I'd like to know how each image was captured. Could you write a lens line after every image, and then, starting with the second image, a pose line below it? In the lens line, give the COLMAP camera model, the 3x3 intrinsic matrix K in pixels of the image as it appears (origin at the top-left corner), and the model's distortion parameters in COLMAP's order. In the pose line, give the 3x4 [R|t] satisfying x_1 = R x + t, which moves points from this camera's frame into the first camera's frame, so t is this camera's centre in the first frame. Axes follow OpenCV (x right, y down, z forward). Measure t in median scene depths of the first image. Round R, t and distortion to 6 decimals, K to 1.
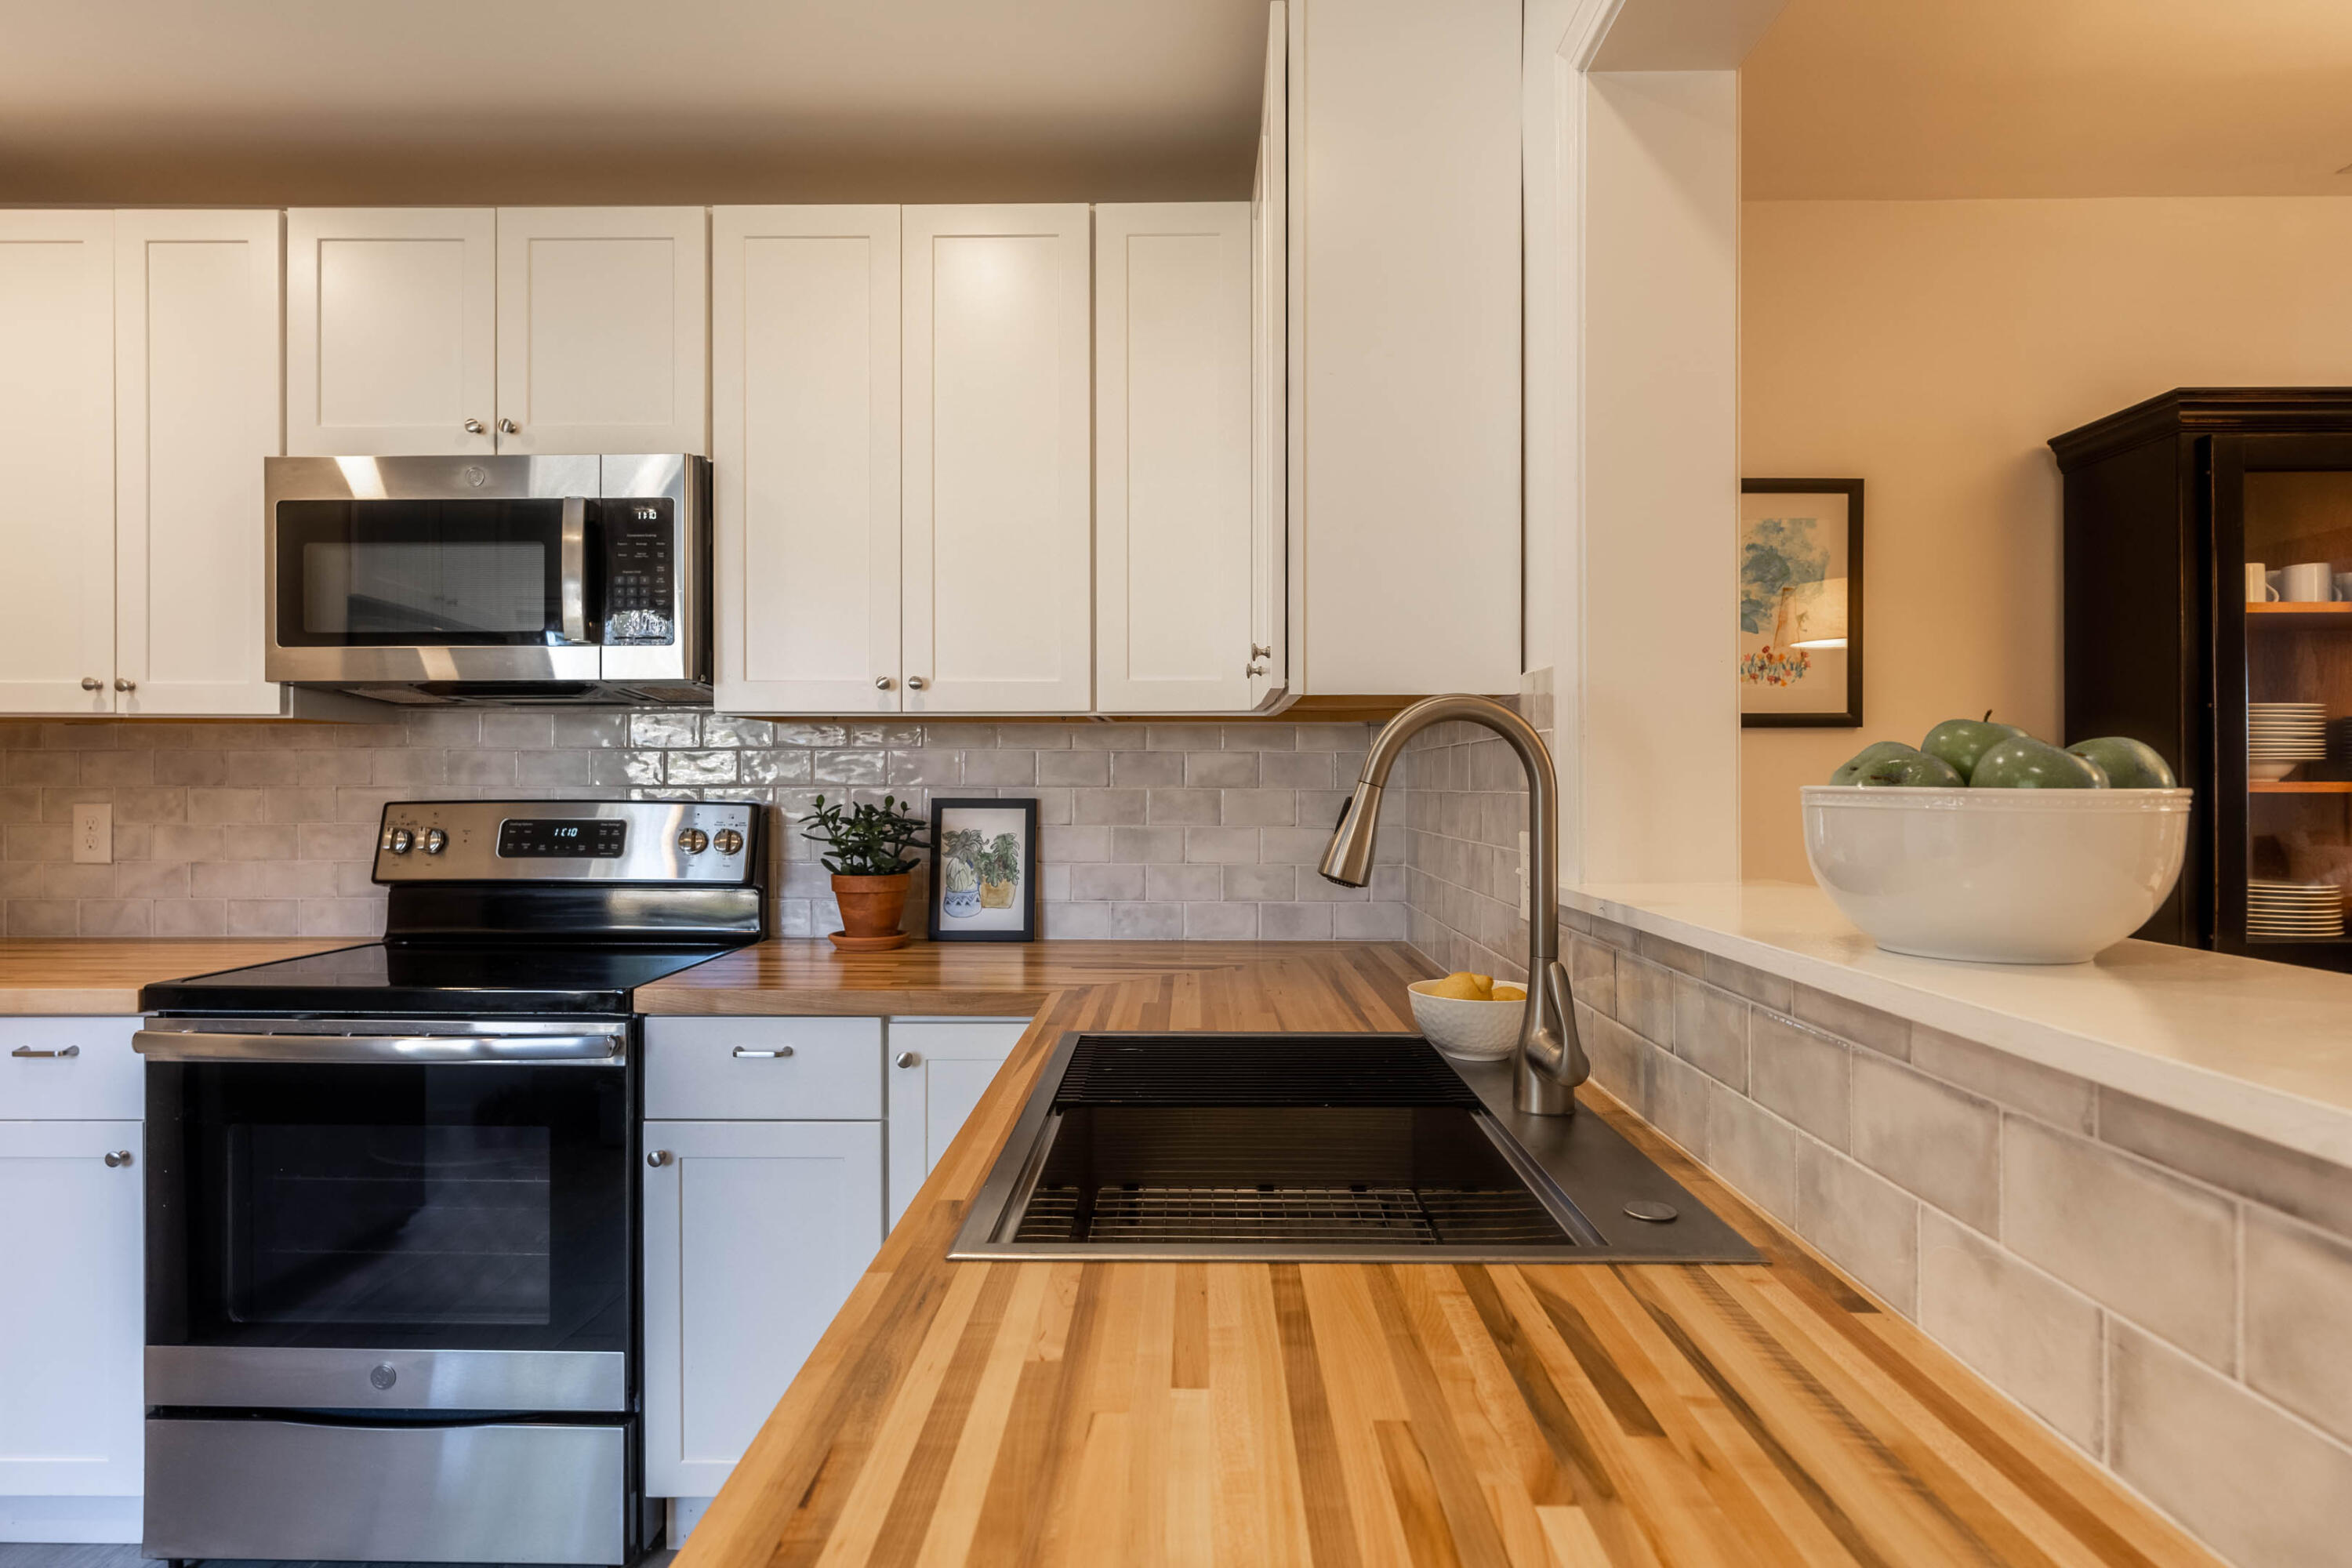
lens RADIAL K [[1249.6, 0, 1176.0], [0, 1249.6, 784.0], [0, 0, 1]] dist [-0.022554, 0.022315]
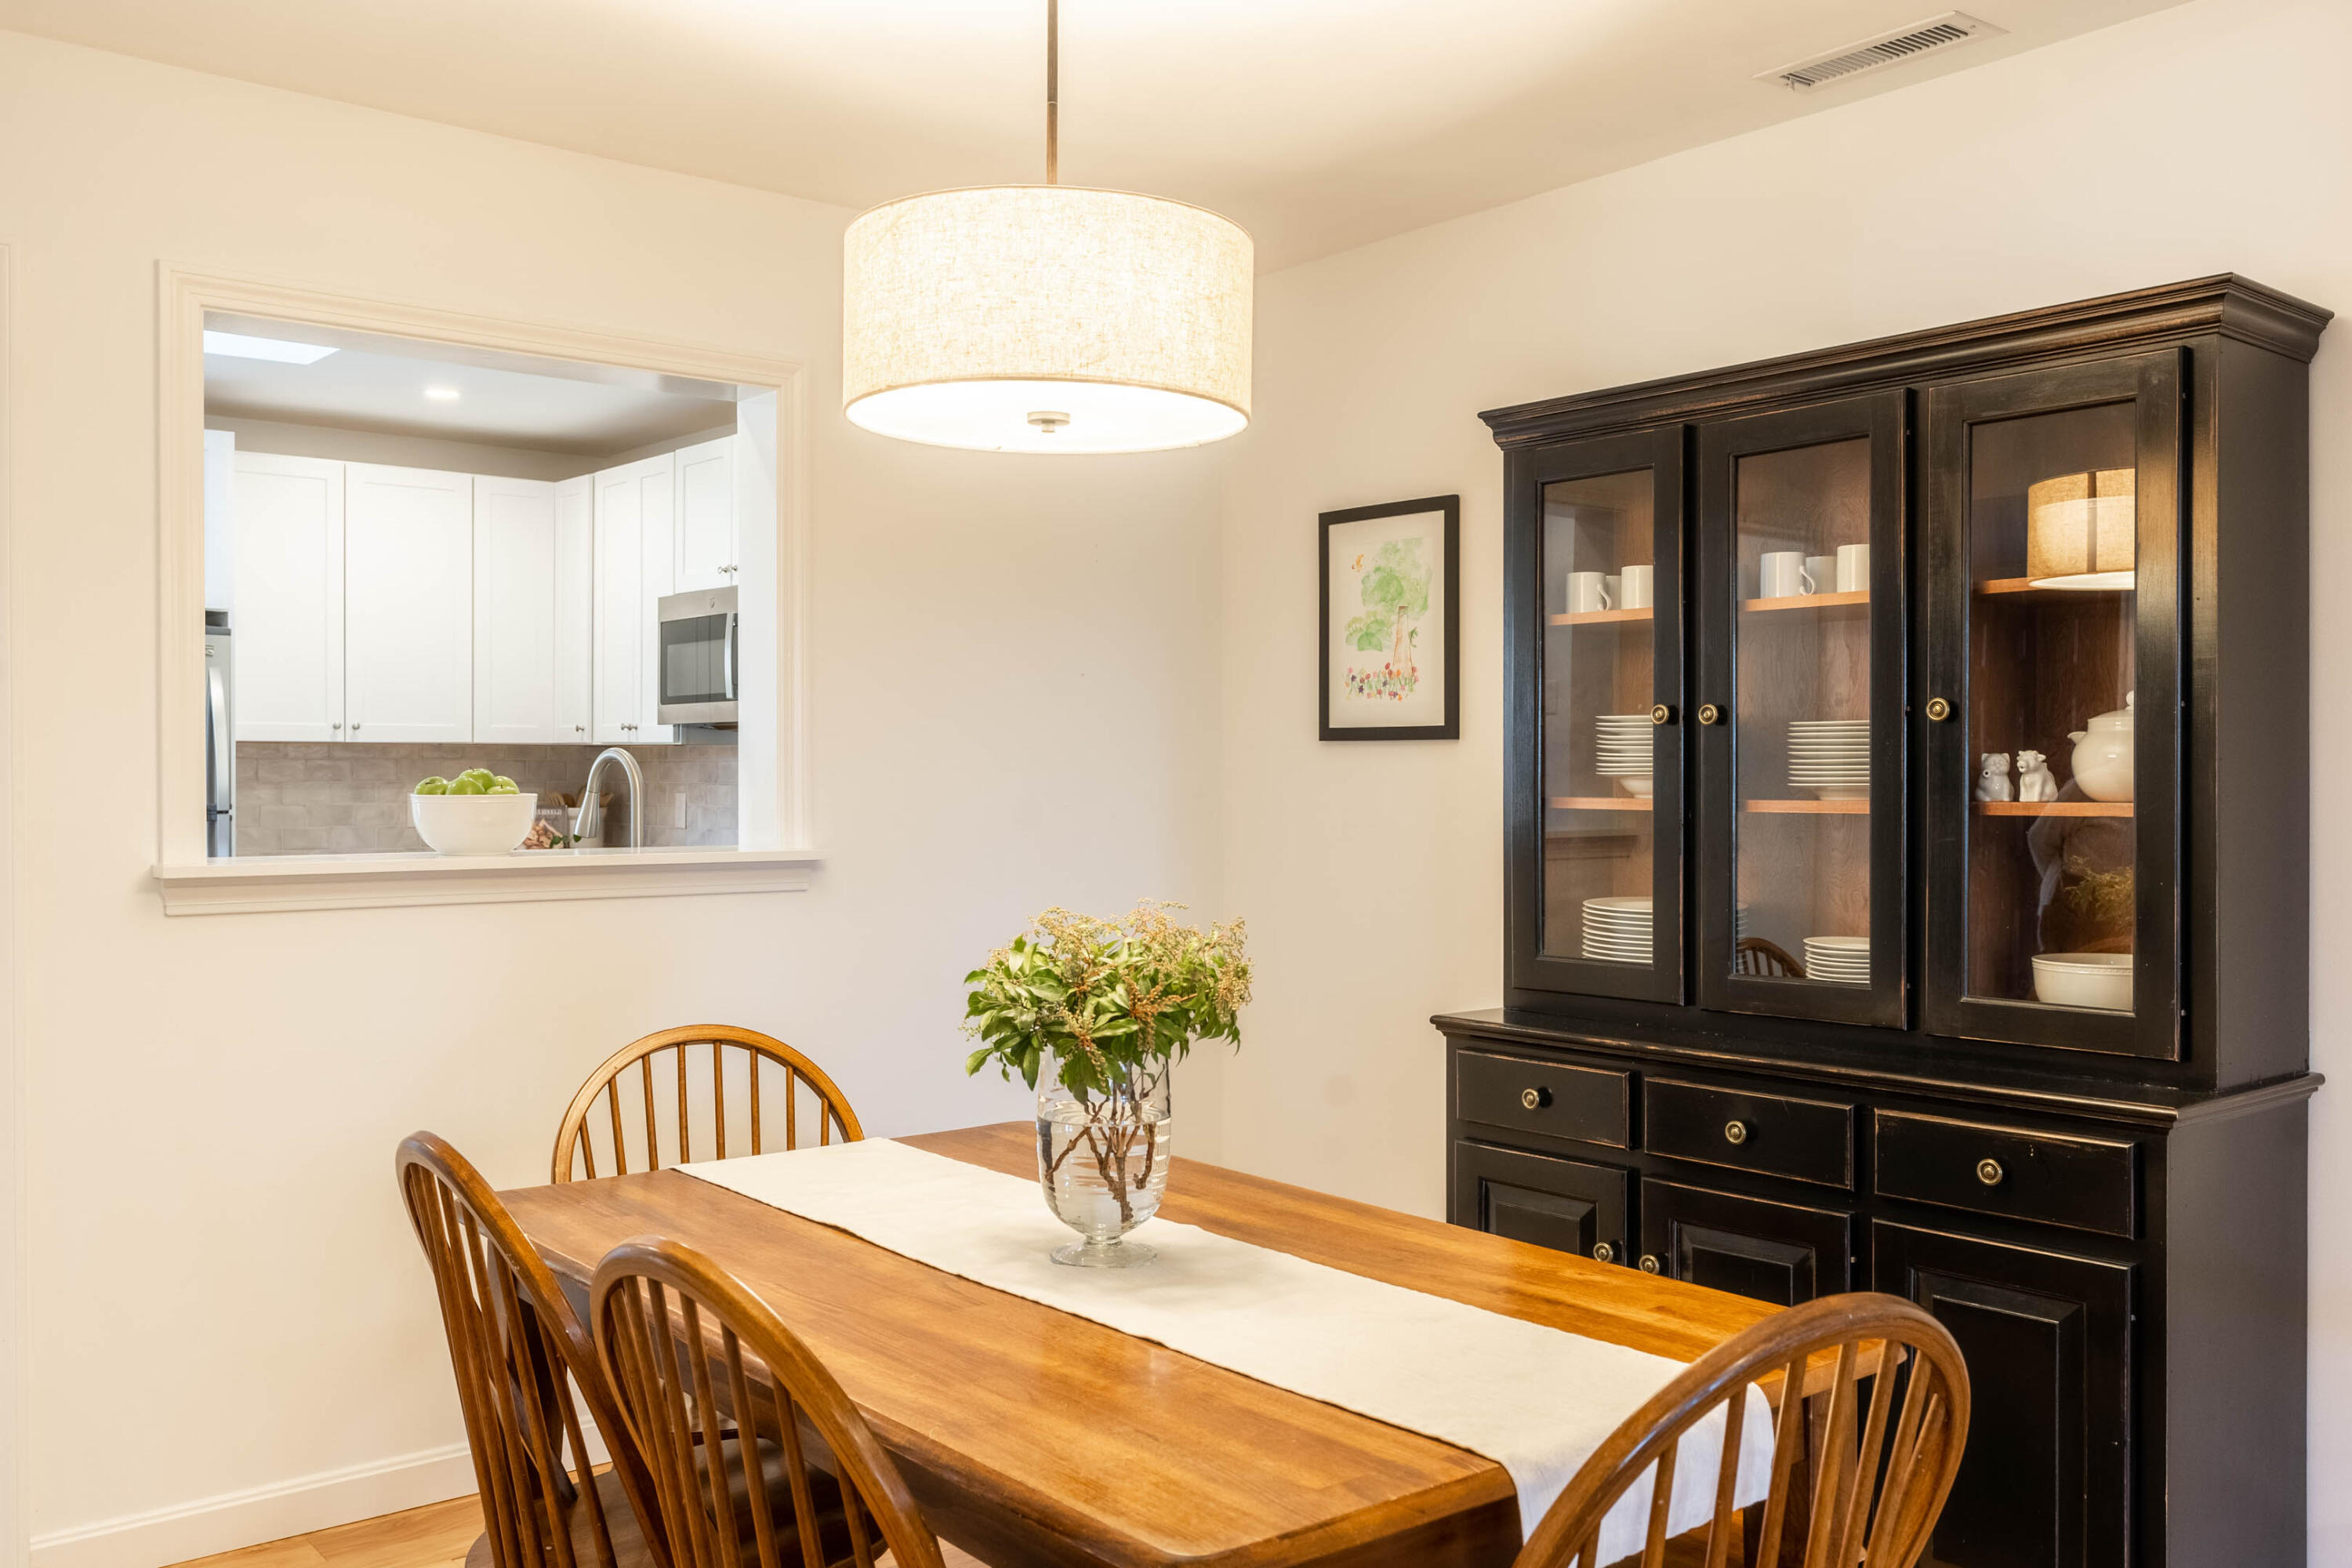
lens RADIAL K [[1994.5, 0, 1176.0], [0, 1994.5, 784.0], [0, 0, 1]] dist [0.002234, 0.001294]
pose [[0.638700, 0.008765, -0.769406, 1.700216], [-0.007803, 0.999957, 0.004914, -0.015676], [0.769416, 0.002865, 0.638741, -0.219291]]
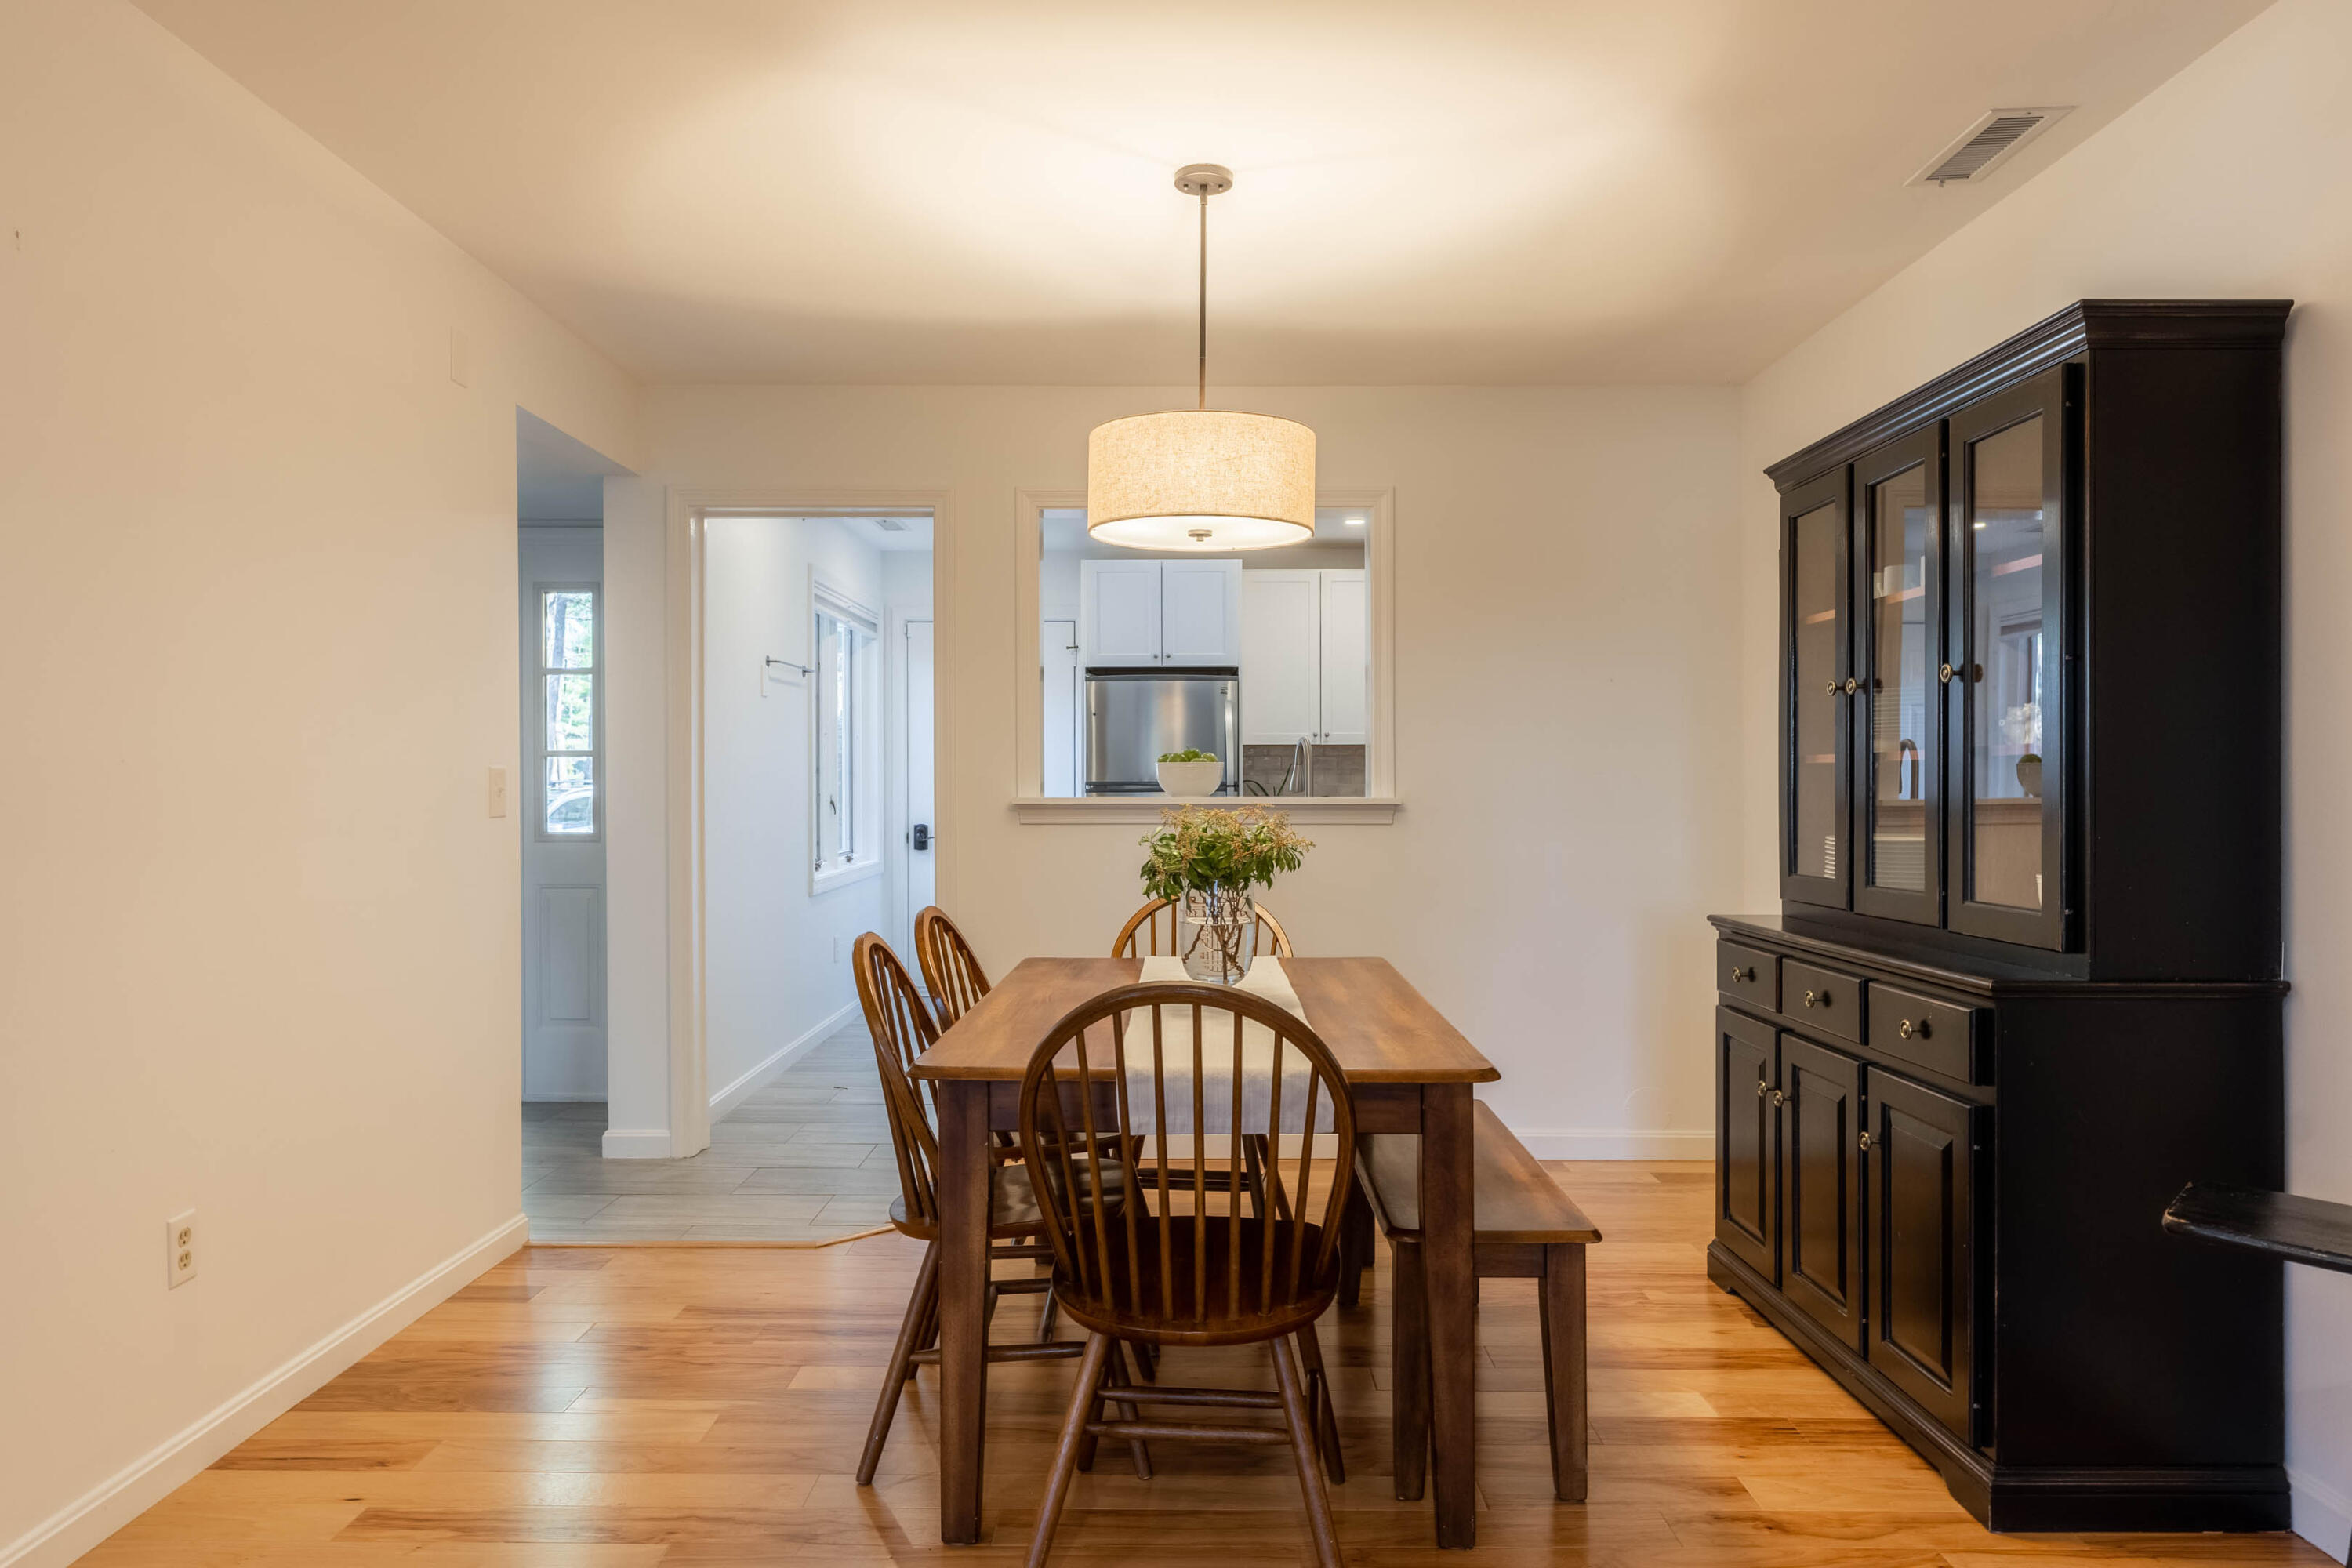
lens RADIAL K [[1532.7, 0, 1169.7], [0, 1532.7, 792.5], [0, 0, 1]] dist [0.002487, -0.000212]
pose [[0.000717, 0.008458, -0.999964, 2.222303], [-0.006083, 0.999946, 0.008454, 0.025791], [0.999981, 0.006077, 0.000768, 0.299027]]
